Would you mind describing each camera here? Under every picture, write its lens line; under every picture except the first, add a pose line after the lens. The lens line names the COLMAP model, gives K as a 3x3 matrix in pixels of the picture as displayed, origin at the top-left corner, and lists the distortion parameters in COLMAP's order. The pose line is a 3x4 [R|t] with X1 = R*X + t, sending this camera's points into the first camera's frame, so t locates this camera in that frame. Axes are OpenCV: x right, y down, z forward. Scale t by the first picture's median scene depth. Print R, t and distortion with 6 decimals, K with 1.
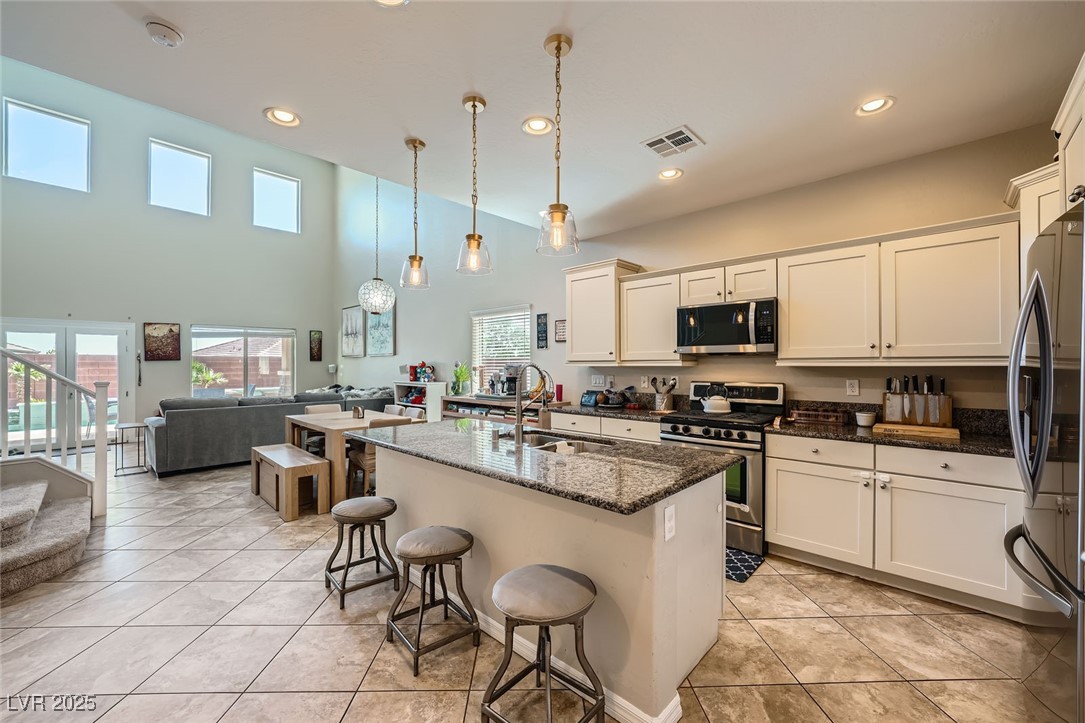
lens RADIAL K [[435.9, 0, 534.7], [0, 435.9, 362.4], [0, 0, 1]] dist [-0.001195, -0.000238]
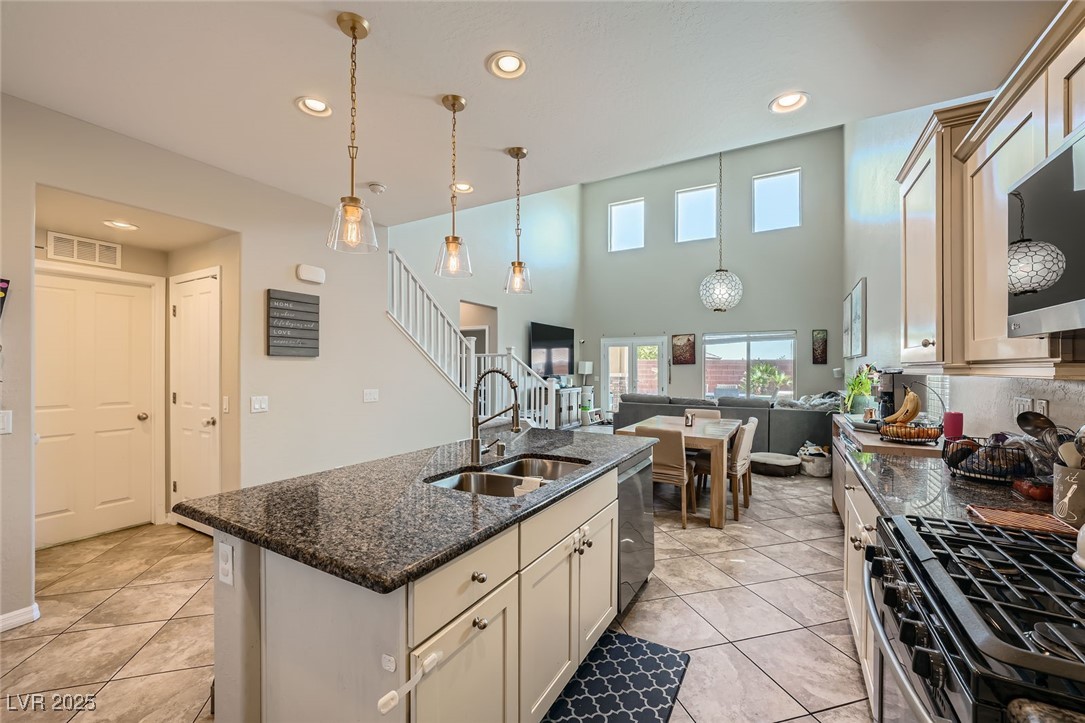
lens RADIAL K [[435.9, 0, 535.9], [0, 435.9, 365.7], [0, 0, 1]] dist [-0.001195, -0.000238]
pose [[0.241081, -0.000578, -0.970505, 0.244161], [0.001291, 0.999999, -0.000274, -0.000288], [0.970504, -0.001187, 0.241082, 0.266388]]
